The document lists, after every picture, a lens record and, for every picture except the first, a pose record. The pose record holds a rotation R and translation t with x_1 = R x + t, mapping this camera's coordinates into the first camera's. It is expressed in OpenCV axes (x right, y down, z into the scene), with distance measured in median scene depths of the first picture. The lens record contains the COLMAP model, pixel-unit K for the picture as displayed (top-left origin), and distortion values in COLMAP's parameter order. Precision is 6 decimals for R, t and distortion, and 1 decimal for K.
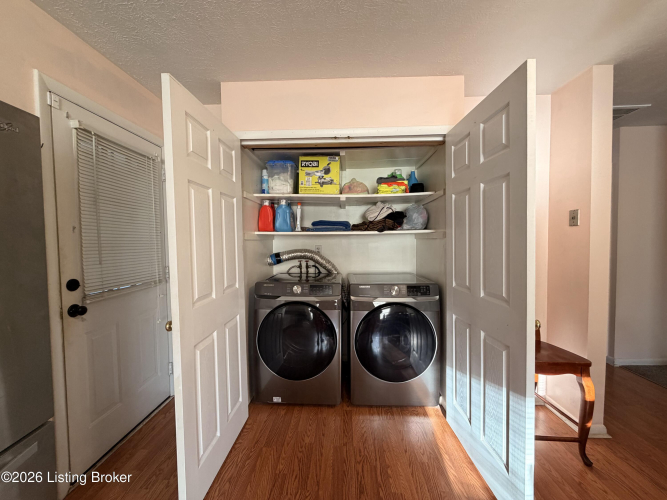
lens RADIAL K [[266.8, 0, 332.0], [0, 266.8, 249.6], [0, 0, 1]] dist [0.001110, -0.000395]
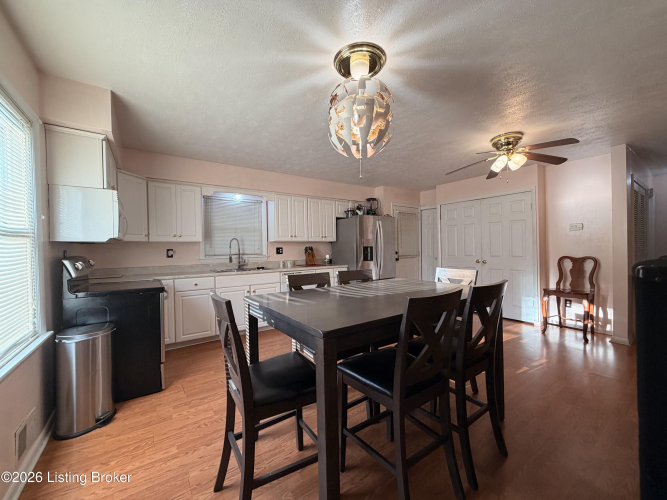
lens RADIAL K [[266.8, 0, 334.5], [0, 266.8, 249.2], [0, 0, 1]] dist [0.001110, -0.000395]
pose [[0.606575, -0.001075, -0.795025, 1.087581], [-0.019540, 0.999677, -0.016260, 0.111148], [0.794786, 0.025398, 0.606358, -1.436157]]
